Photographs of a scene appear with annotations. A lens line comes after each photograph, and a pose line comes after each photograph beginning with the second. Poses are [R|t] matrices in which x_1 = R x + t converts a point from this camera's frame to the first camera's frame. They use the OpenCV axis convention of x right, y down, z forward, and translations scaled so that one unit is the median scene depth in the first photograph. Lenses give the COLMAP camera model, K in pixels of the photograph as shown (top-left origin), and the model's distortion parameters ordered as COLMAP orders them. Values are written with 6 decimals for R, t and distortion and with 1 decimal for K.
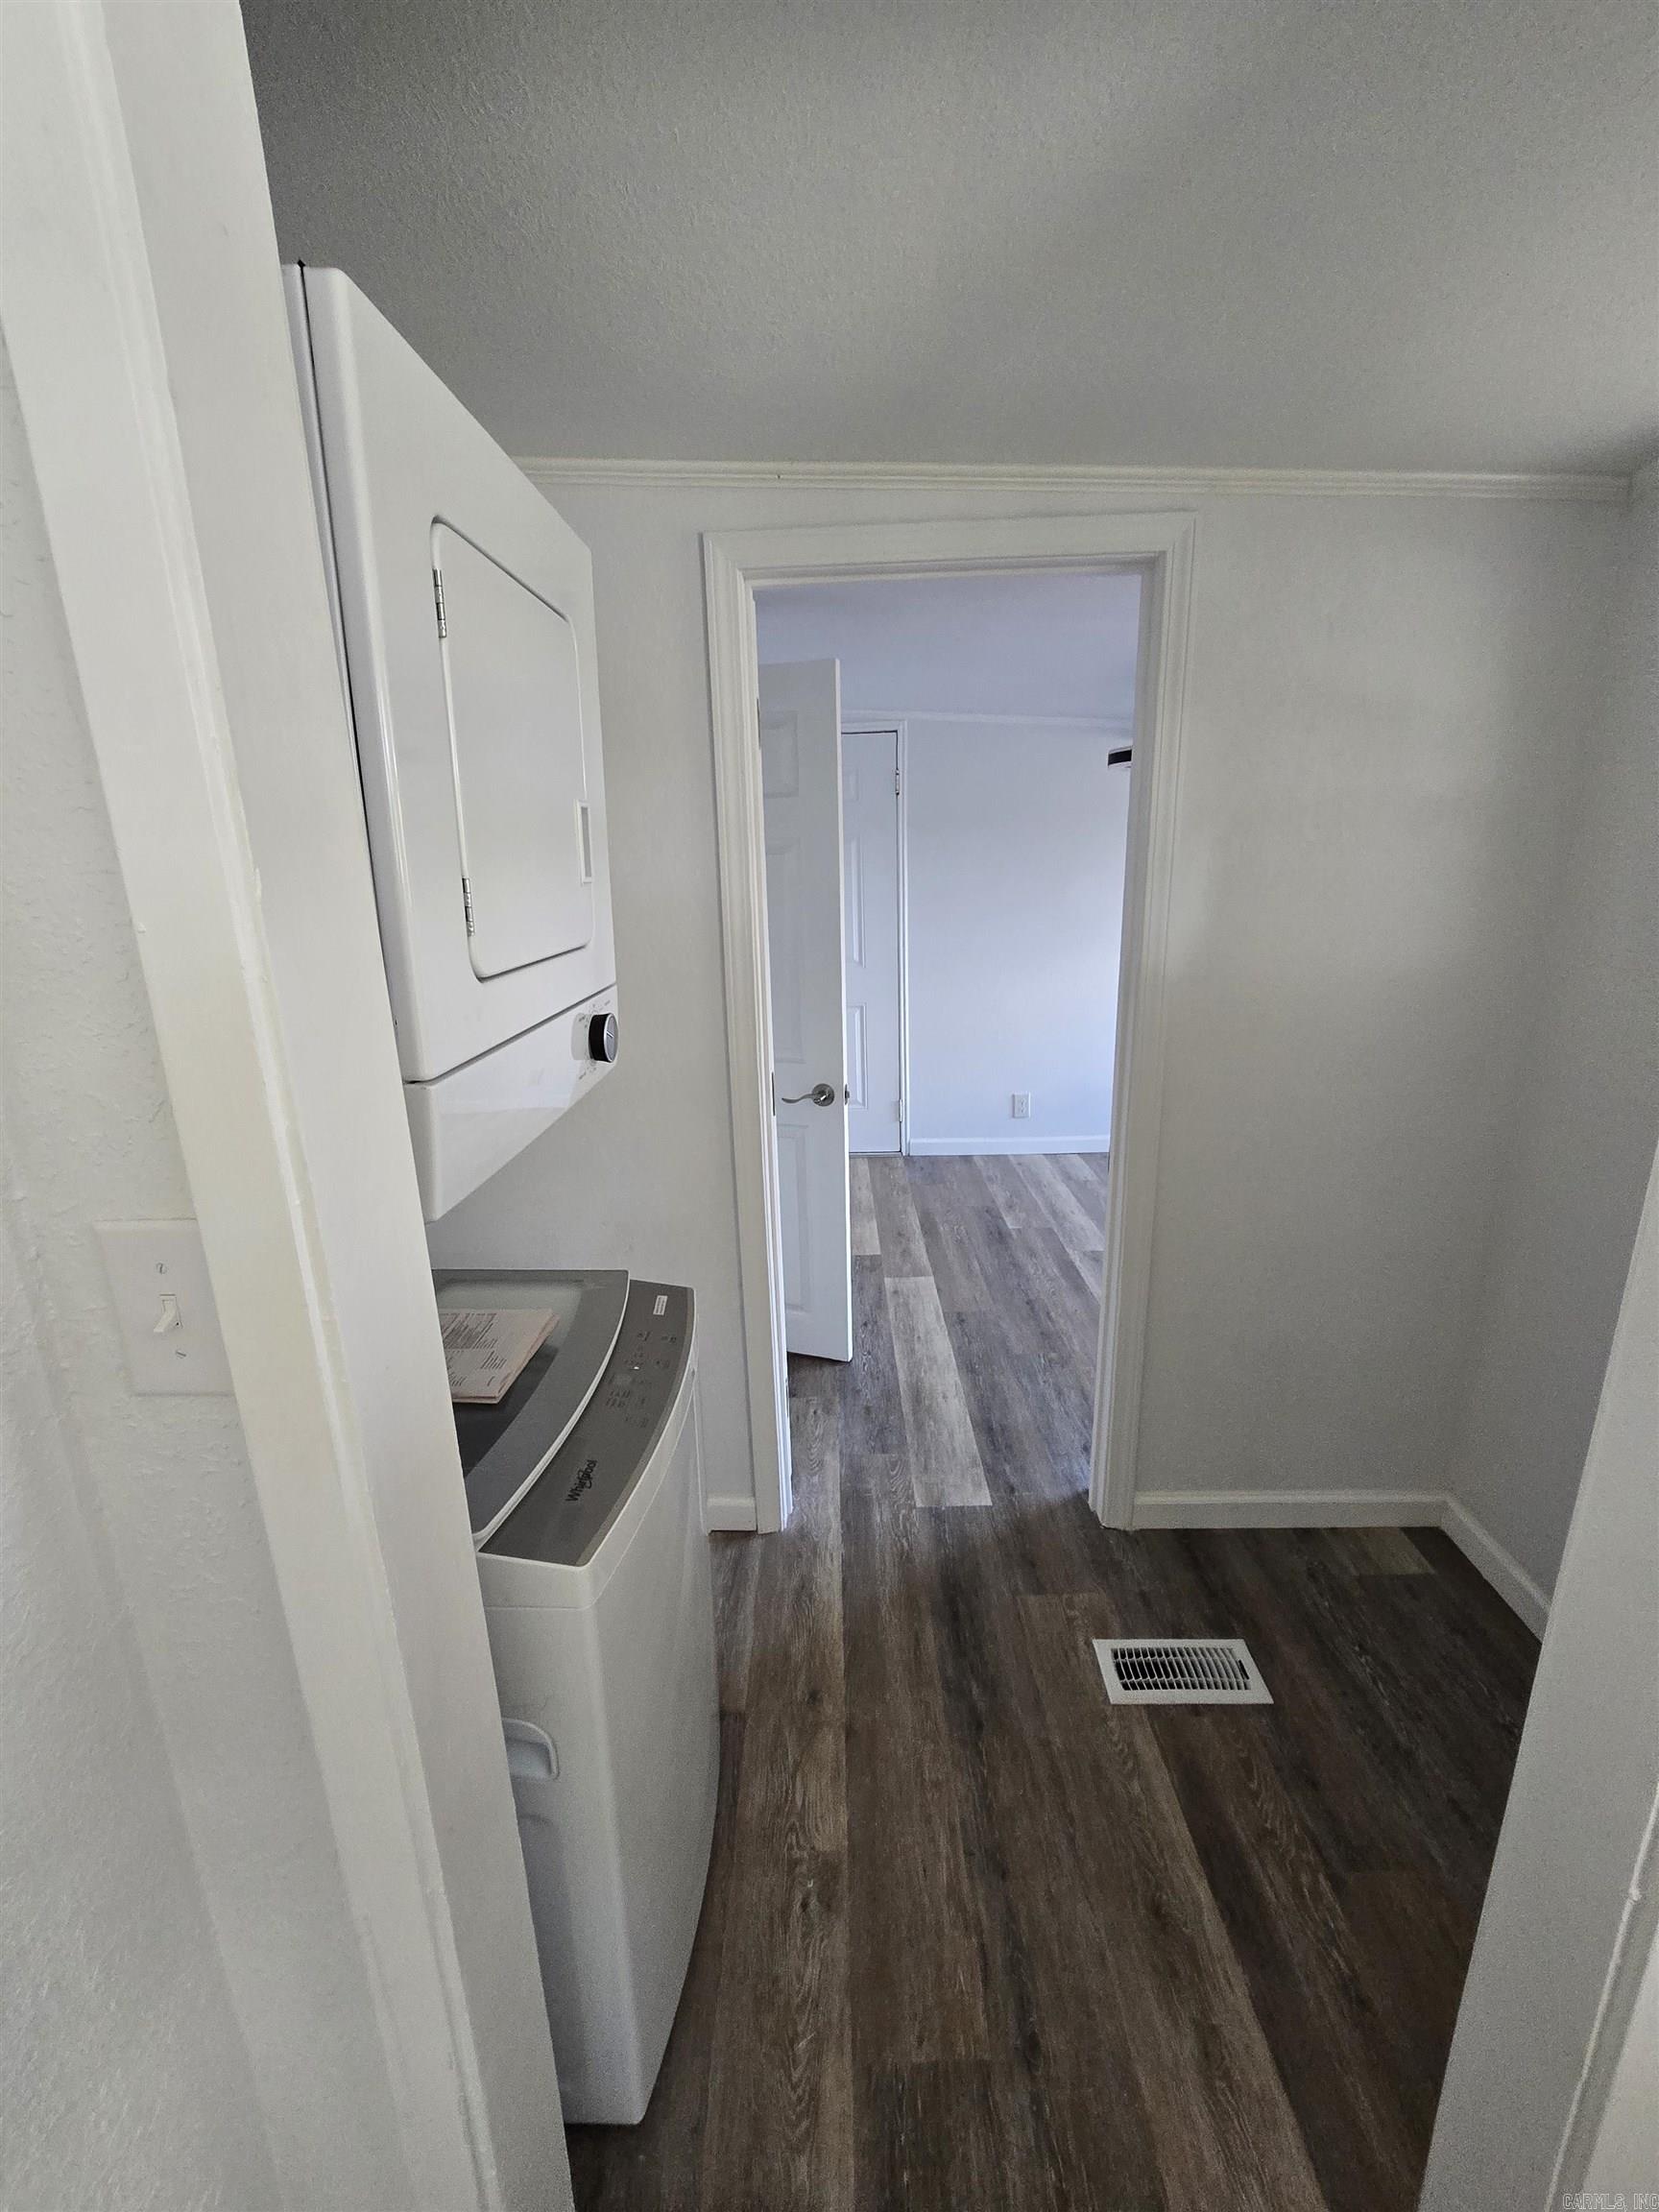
lens RADIAL K [[921.5, 0, 835.7], [0, 921.5, 1100.3], [0, 0, 1]] dist [-0.000708, 0.000184]
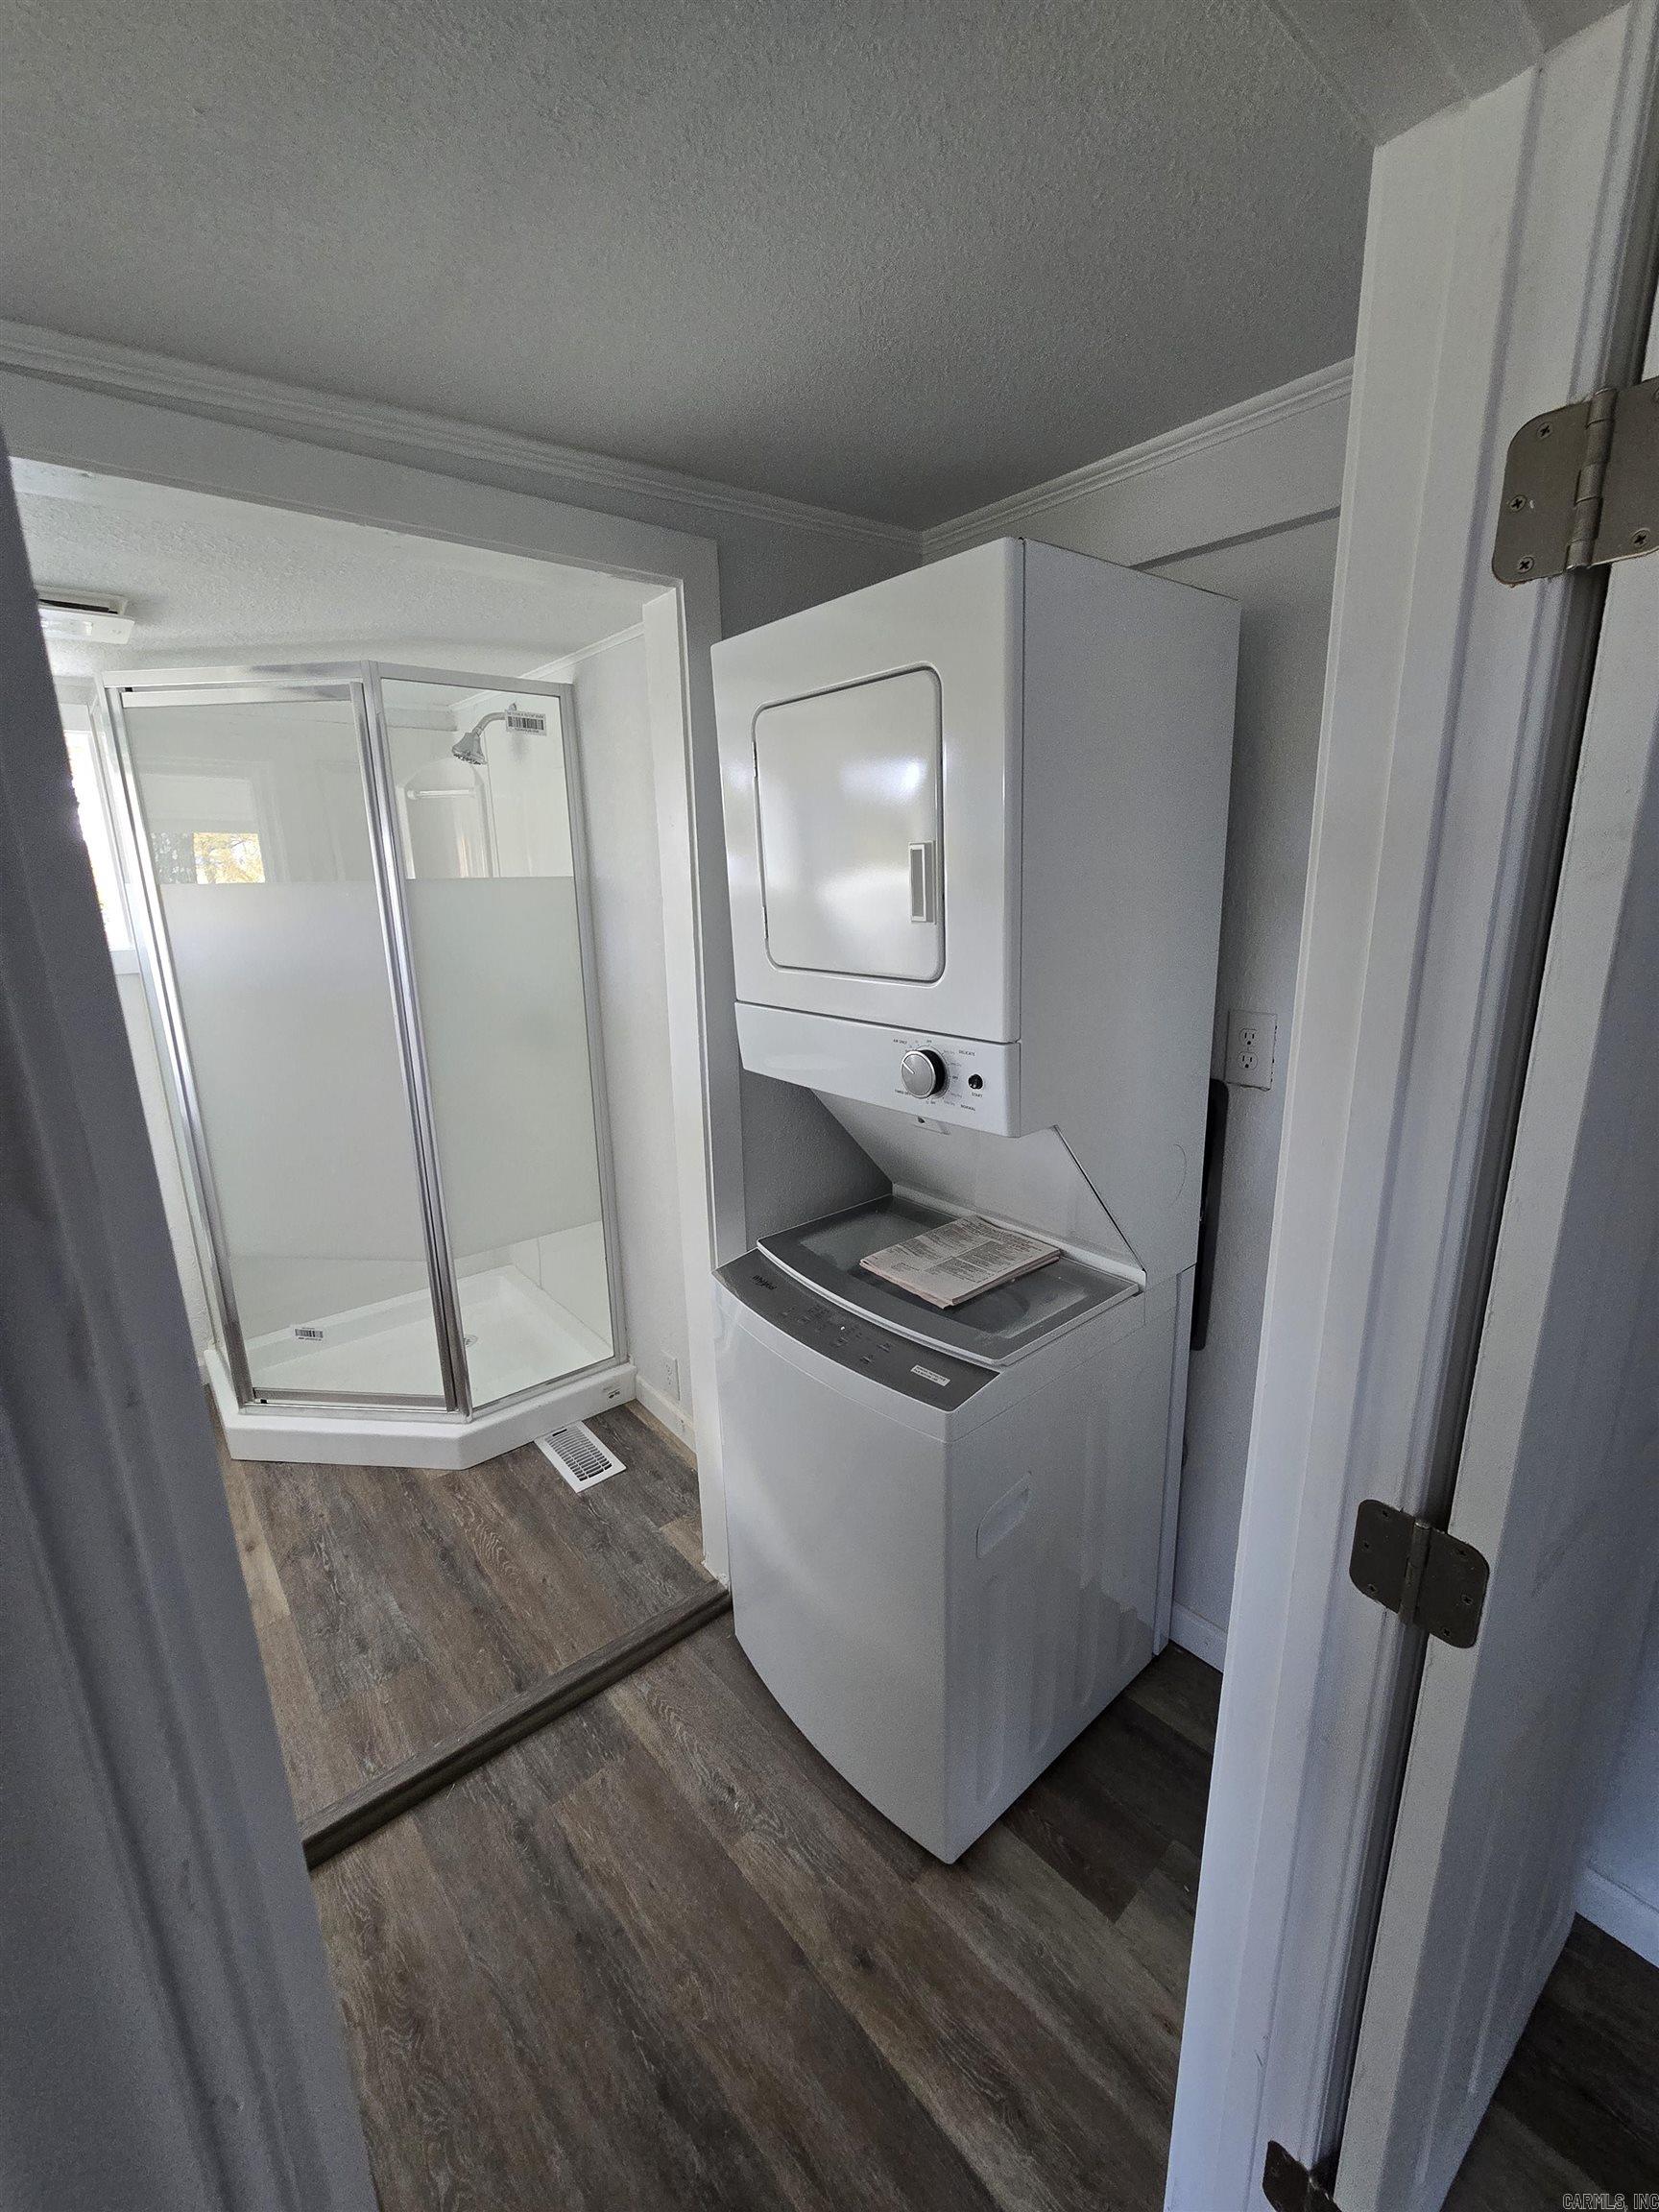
lens RADIAL K [[921.5, 0, 834.8], [0, 921.5, 1102.9], [0, 0, 1]] dist [-0.000708, 0.000184]
pose [[-0.750105, 0.203915, -0.629096, 0.397470], [-0.134092, 0.884617, 0.446624, -0.408772], [0.647582, 0.419371, -0.636212, 1.370531]]
